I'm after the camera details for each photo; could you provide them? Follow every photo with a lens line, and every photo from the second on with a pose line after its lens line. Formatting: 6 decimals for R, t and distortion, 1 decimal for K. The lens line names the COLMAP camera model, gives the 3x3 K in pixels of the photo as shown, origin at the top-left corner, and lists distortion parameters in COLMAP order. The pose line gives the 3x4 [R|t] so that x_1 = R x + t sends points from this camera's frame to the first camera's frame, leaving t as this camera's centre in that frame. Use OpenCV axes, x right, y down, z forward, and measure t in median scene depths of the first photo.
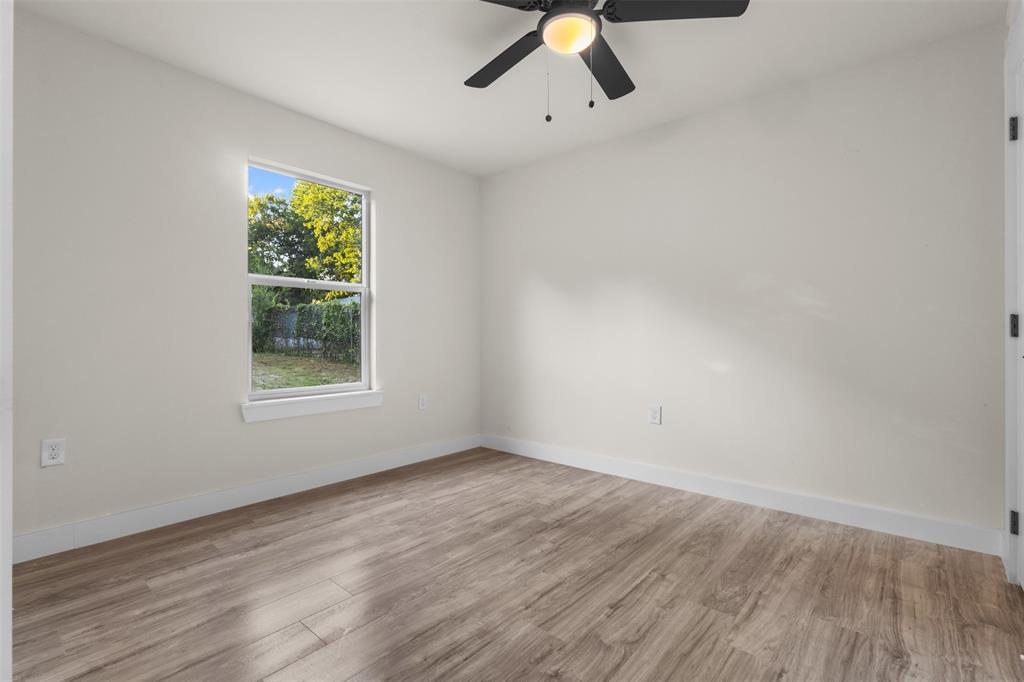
lens RADIAL K [[472.9, 0, 502.4], [0, 472.9, 337.4], [0, 0, 1]] dist [0.010074, -0.002316]
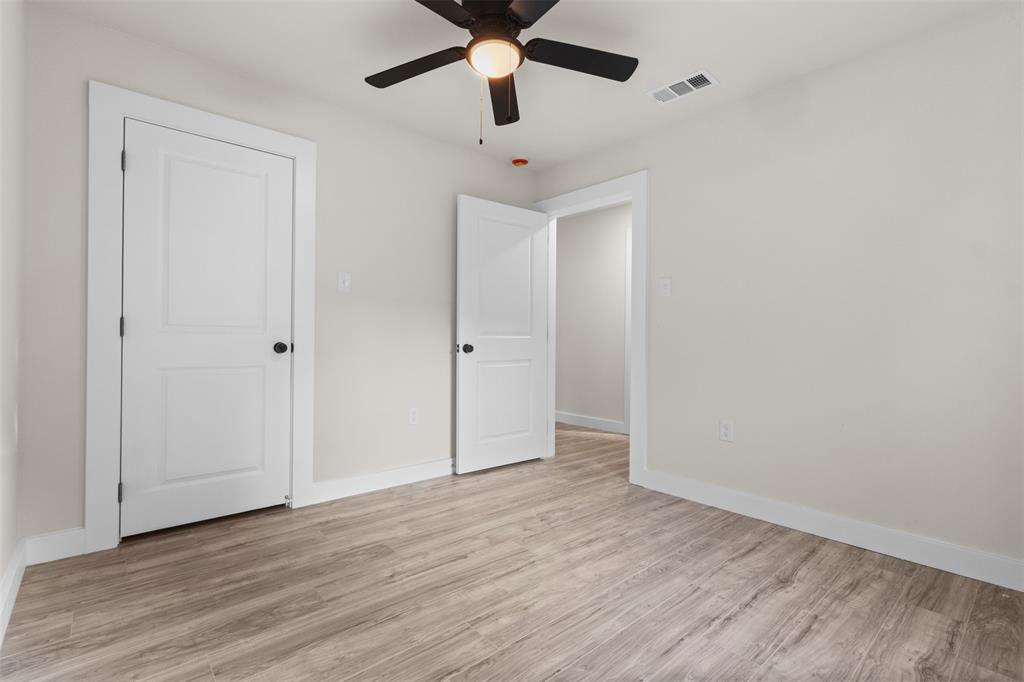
lens RADIAL K [[472.9, 0, 506.5], [0, 472.9, 342.0], [0, 0, 1]] dist [0.010074, -0.002316]
pose [[-0.990778, -0.011997, 0.134965, -0.032078], [-0.010978, 0.999905, 0.008295, -0.006263], [-0.135052, 0.006737, -0.990816, 1.907835]]
